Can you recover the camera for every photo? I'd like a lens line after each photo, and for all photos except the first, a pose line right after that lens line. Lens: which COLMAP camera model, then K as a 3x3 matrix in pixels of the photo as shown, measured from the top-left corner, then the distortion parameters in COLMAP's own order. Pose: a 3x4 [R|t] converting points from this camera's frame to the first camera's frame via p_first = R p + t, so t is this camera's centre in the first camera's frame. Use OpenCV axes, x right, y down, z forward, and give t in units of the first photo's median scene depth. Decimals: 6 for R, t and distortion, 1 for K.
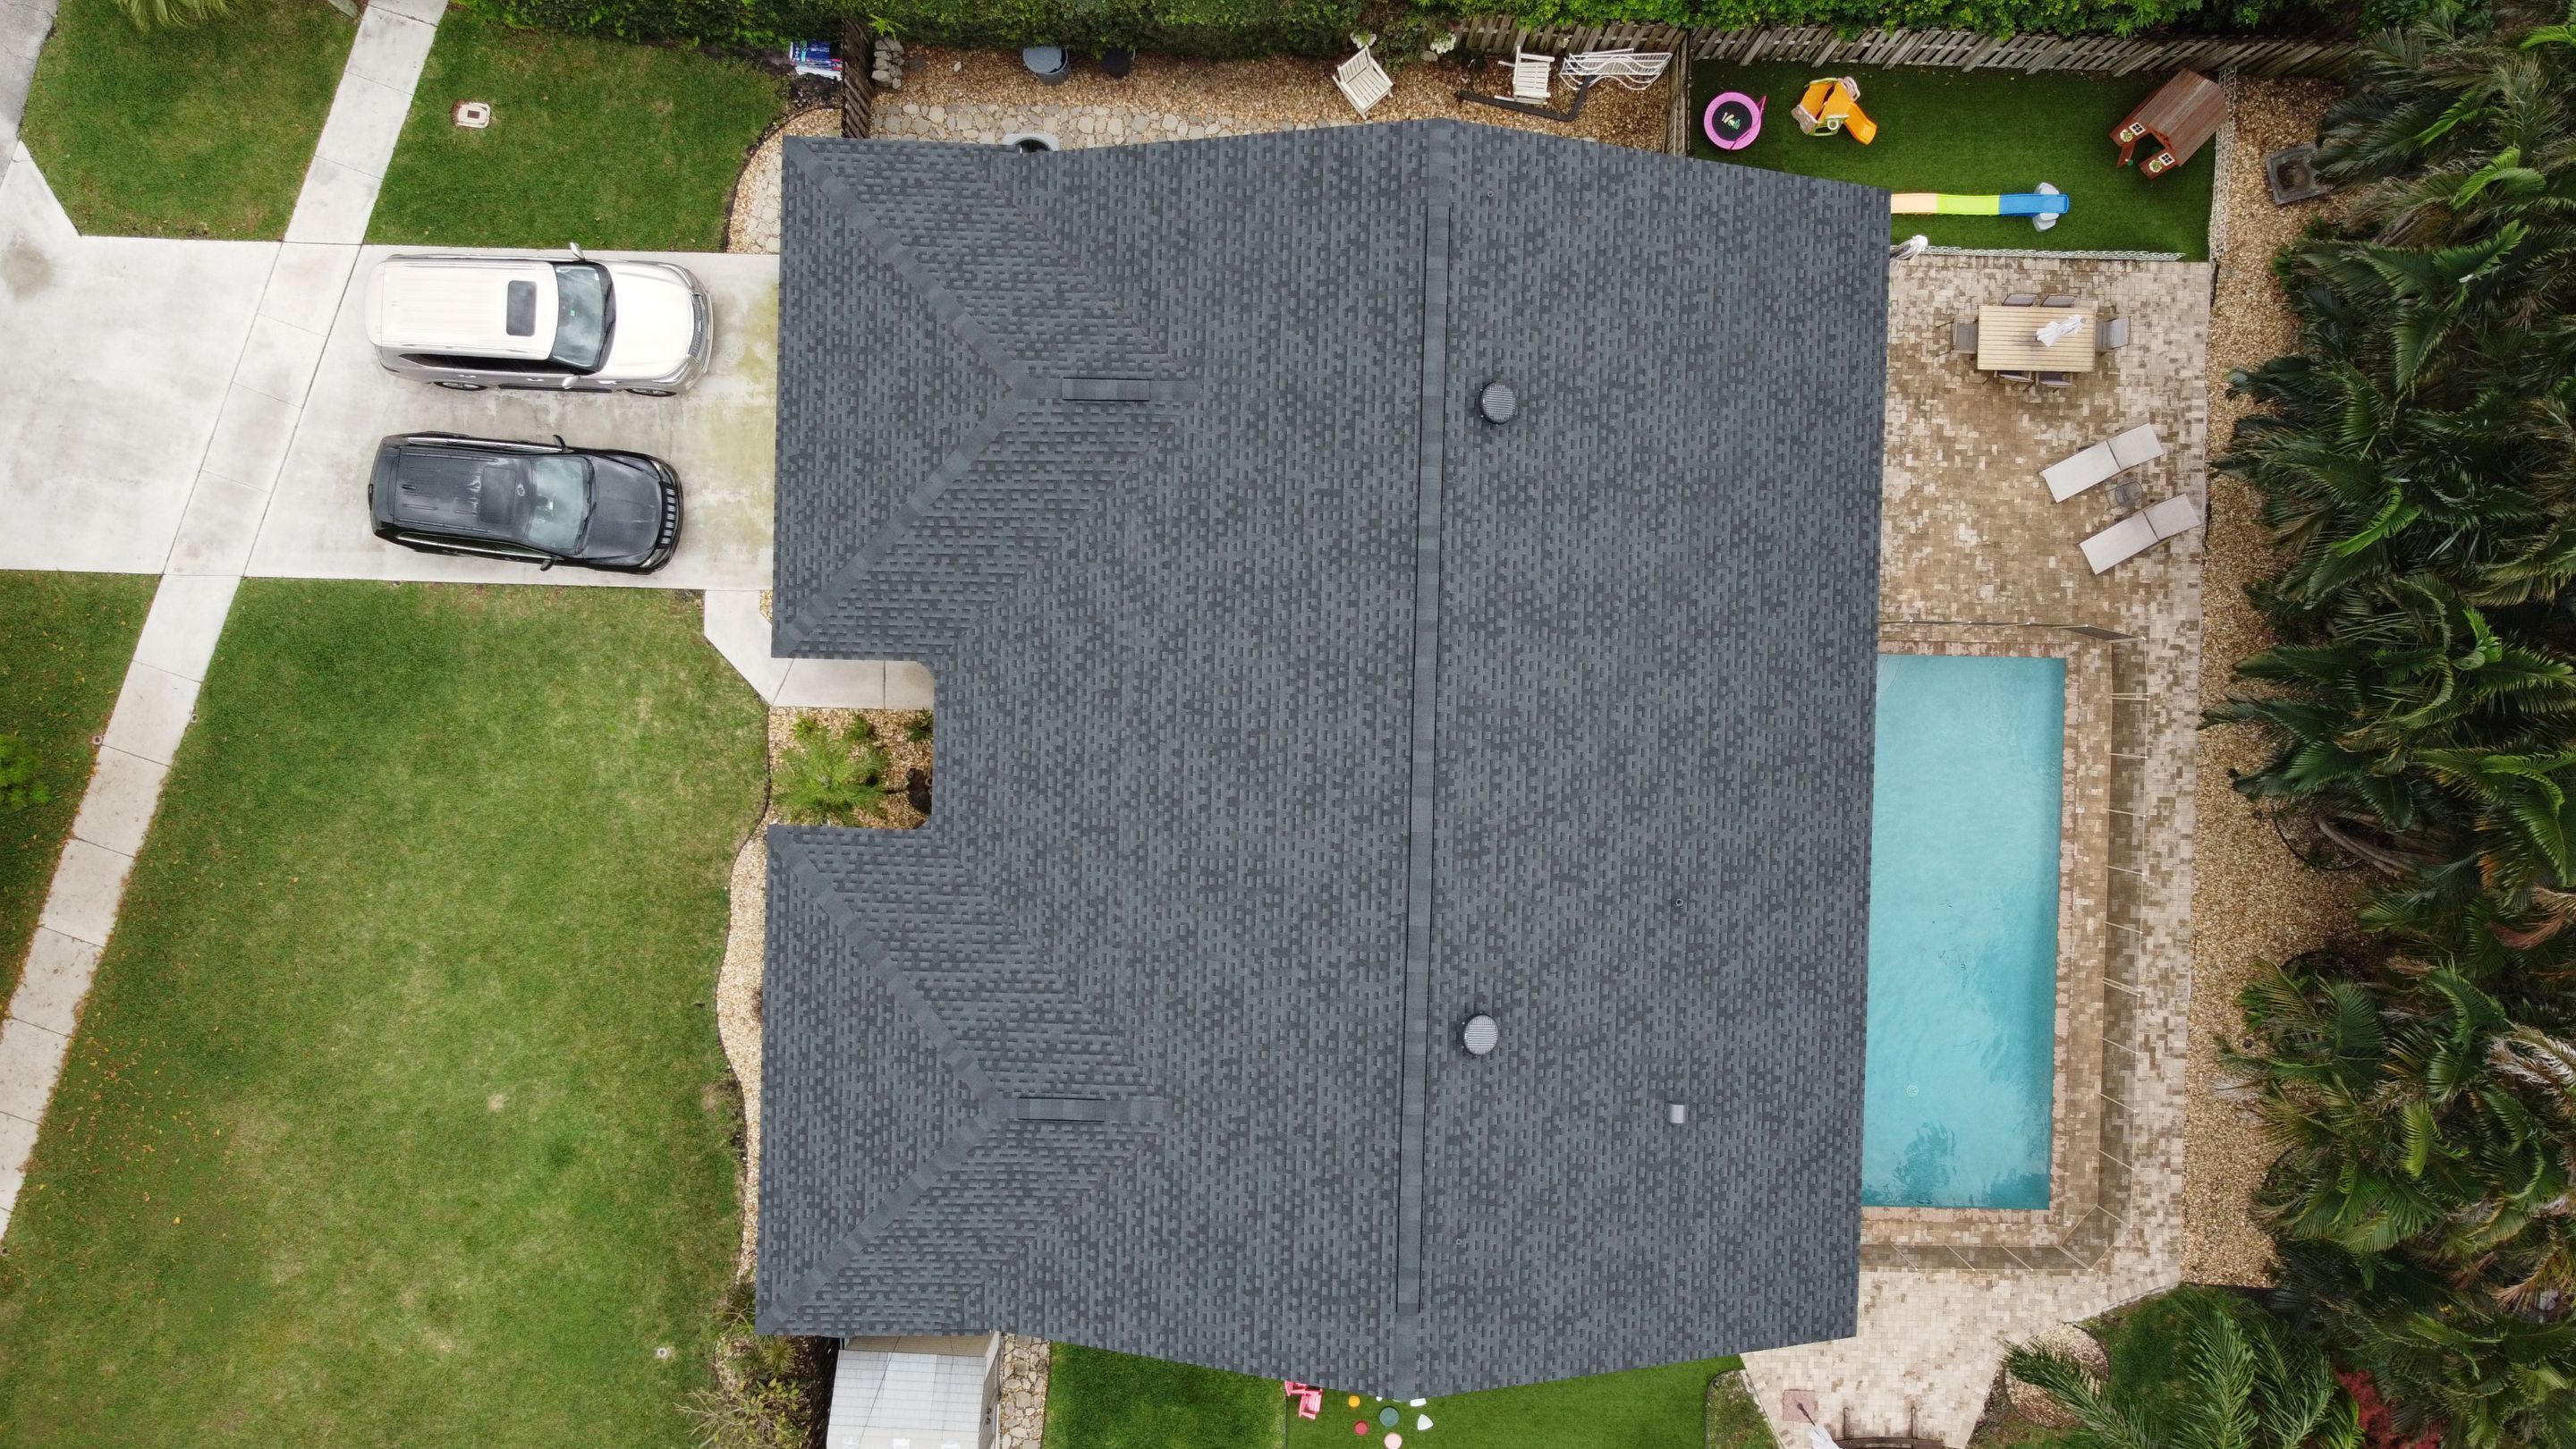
lens RADIAL K [[1944.7, 0, 1286.4], [0, 1944.7, 699.2], [0, 0, 1]] dist [0.005139, -0.006593]
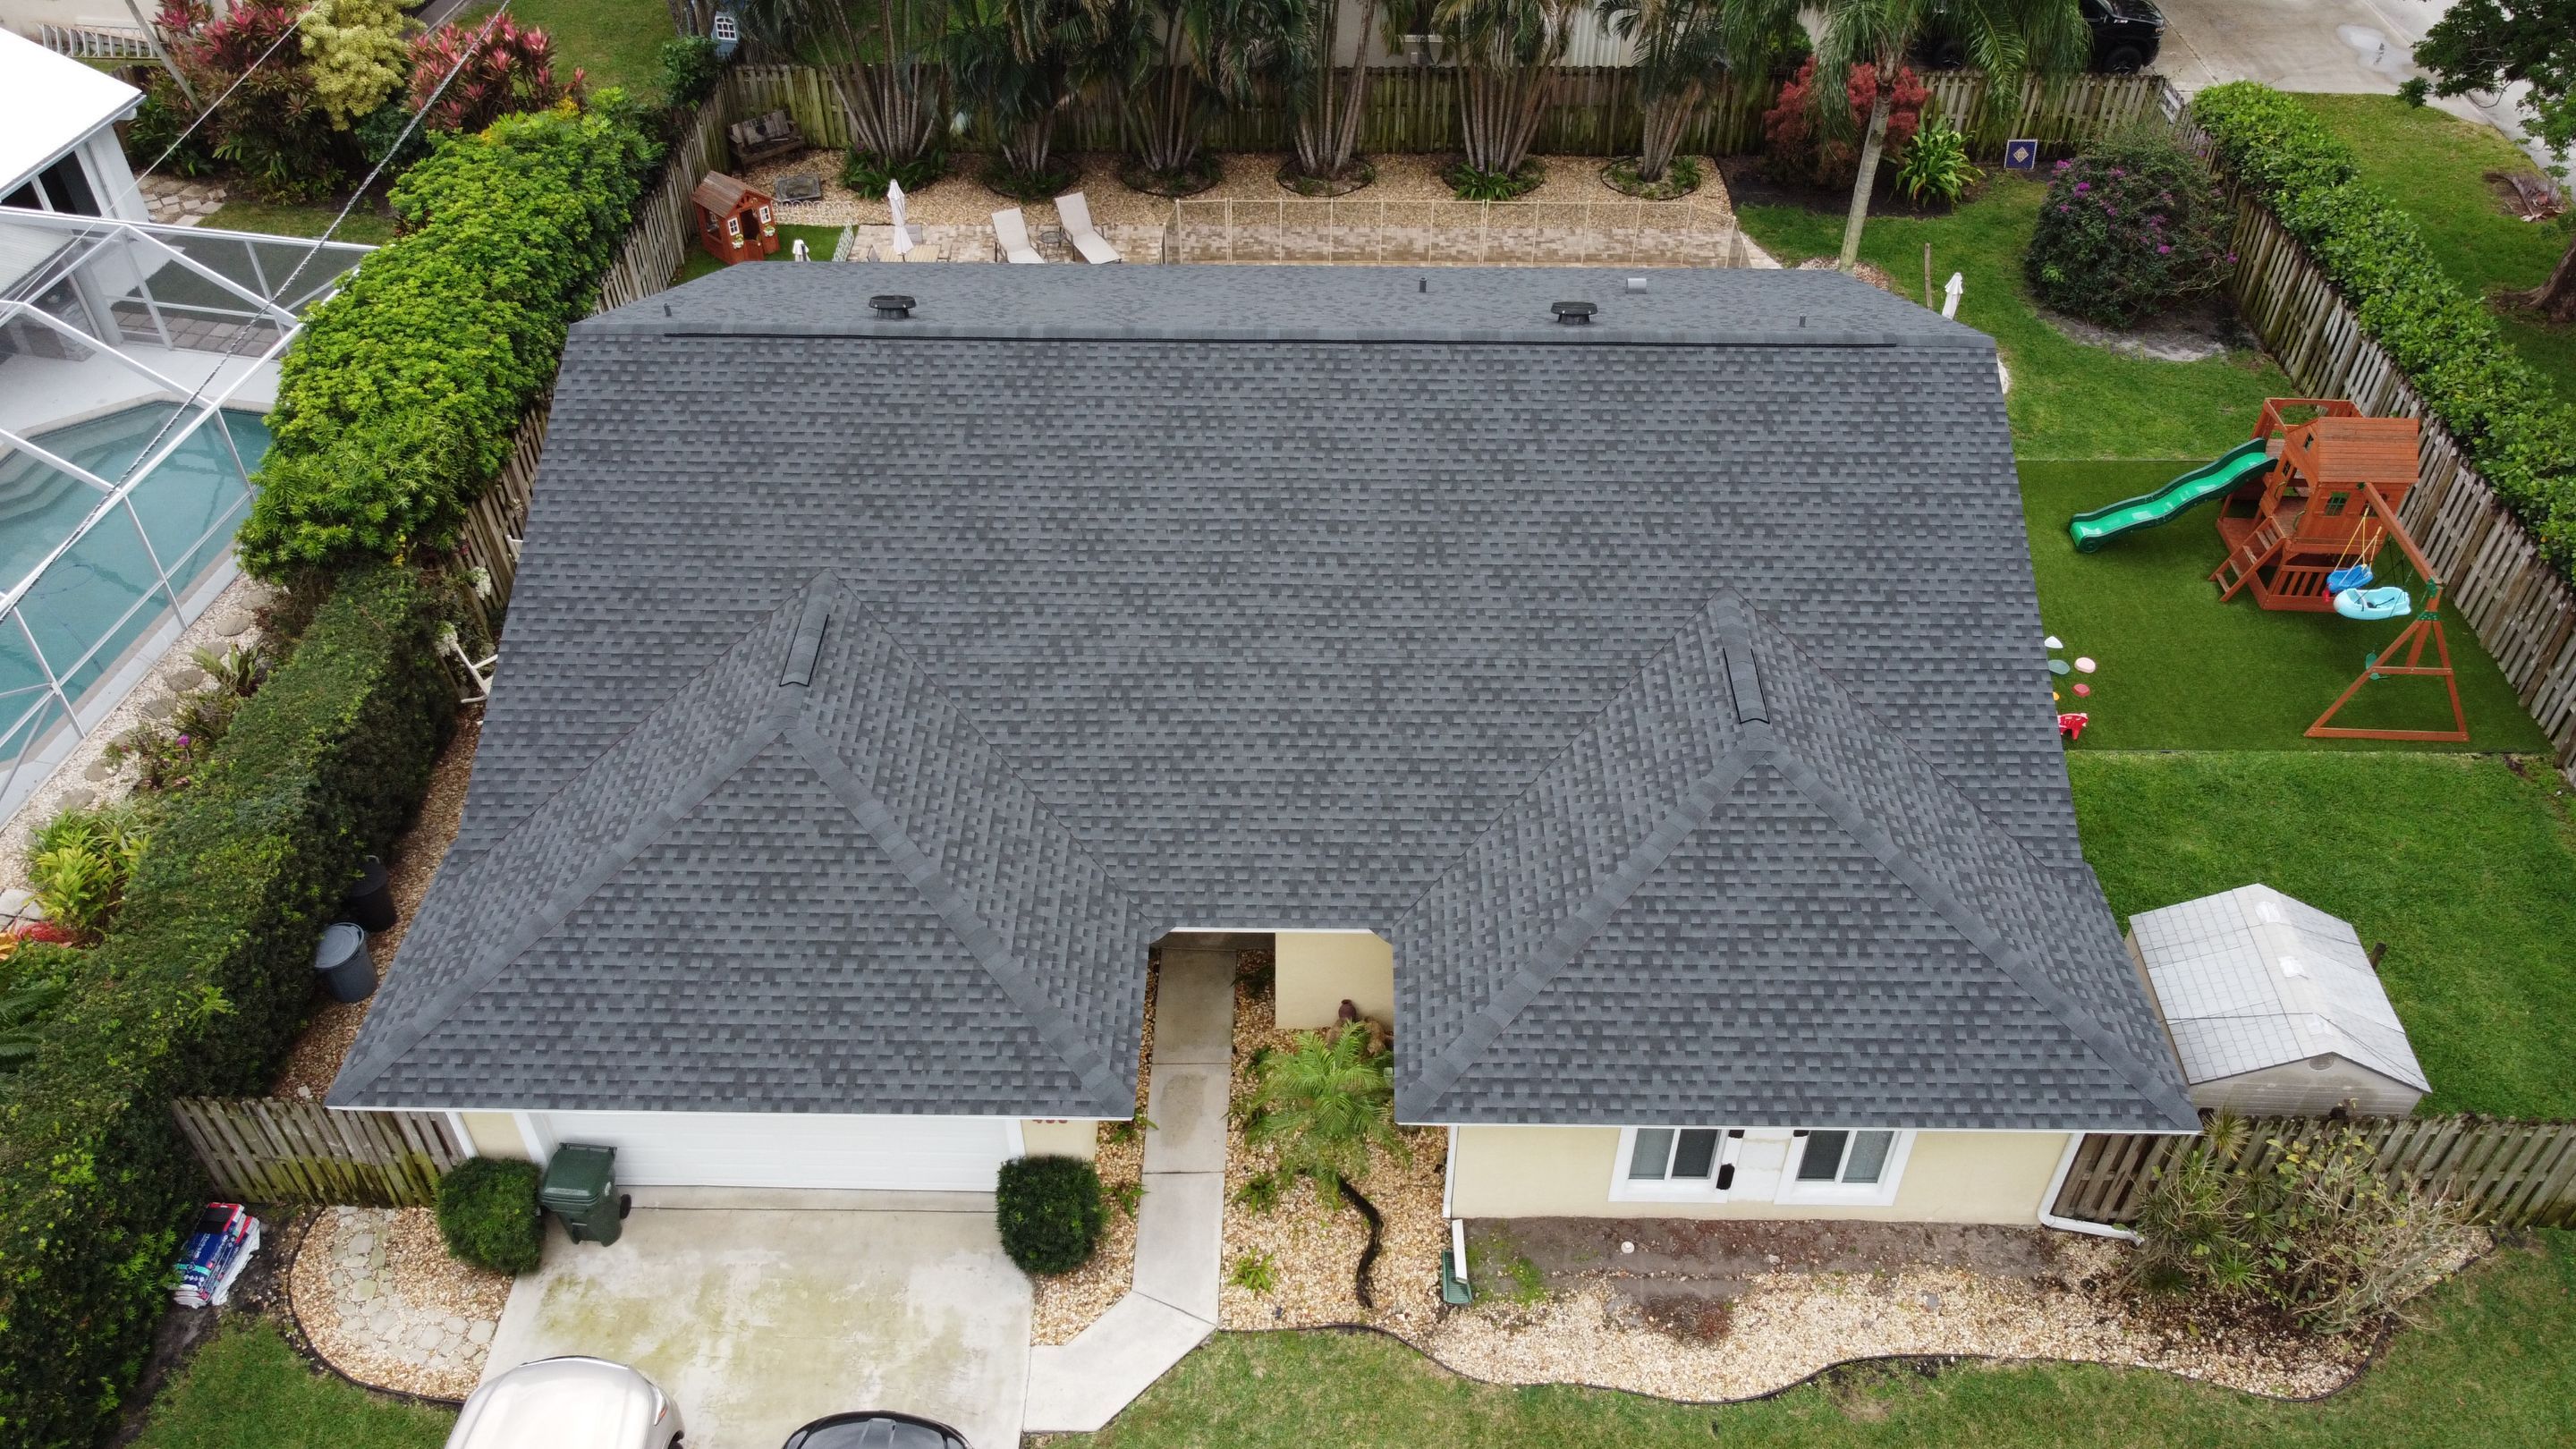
lens RADIAL K [[1949.7, 0, 1285.0], [0, 1949.7, 715.5], [0, 0, 1]] dist [0.003240, -0.008368]
pose [[-0.007857, -0.674238, 0.738473, -0.598746], [0.999933, -0.011568, 0.000078, 0.027513], [0.008490, 0.738424, 0.674283, 0.434918]]
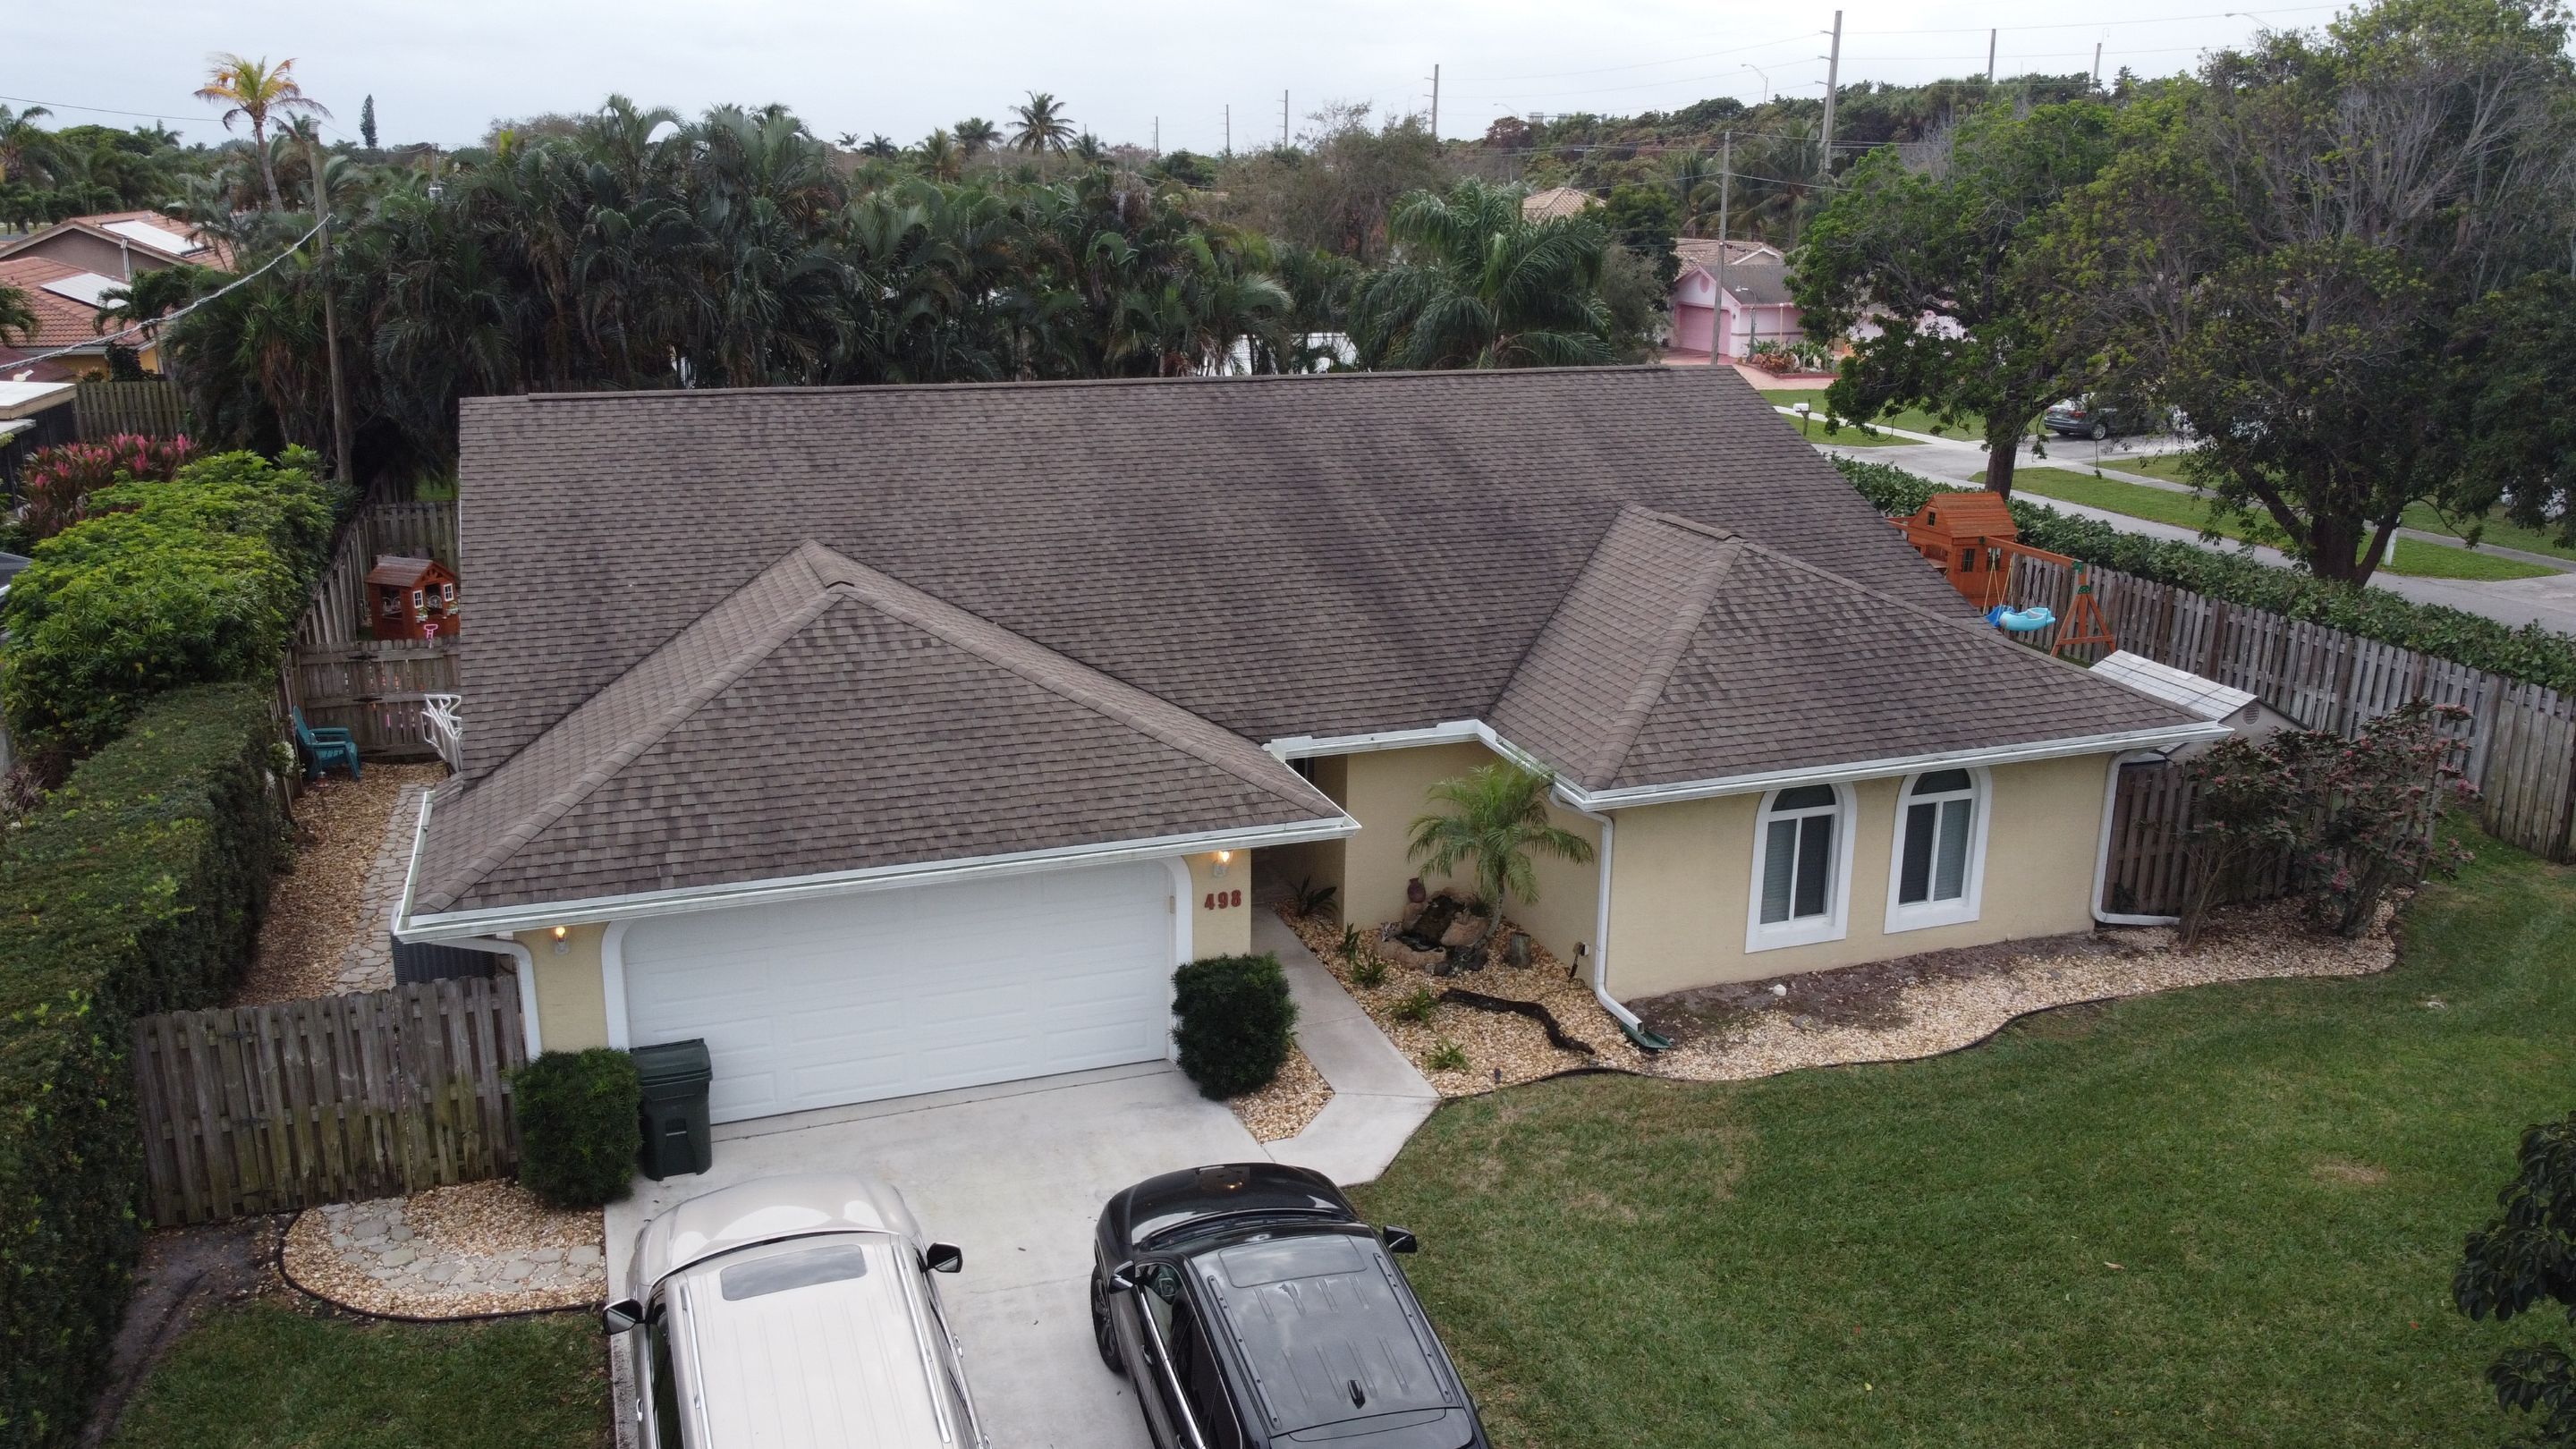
lens RADIAL K [[1955.3, 0, 1288.1], [0, 1955.3, 719.6], [0, 0, 1]] dist [0.001896, -0.000767]
pose [[-0.367834, -0.269245, 0.890059, -0.731088], [0.929848, -0.097260, 0.354856, -0.231768], [-0.008976, 0.958148, 0.286133, 0.734907]]
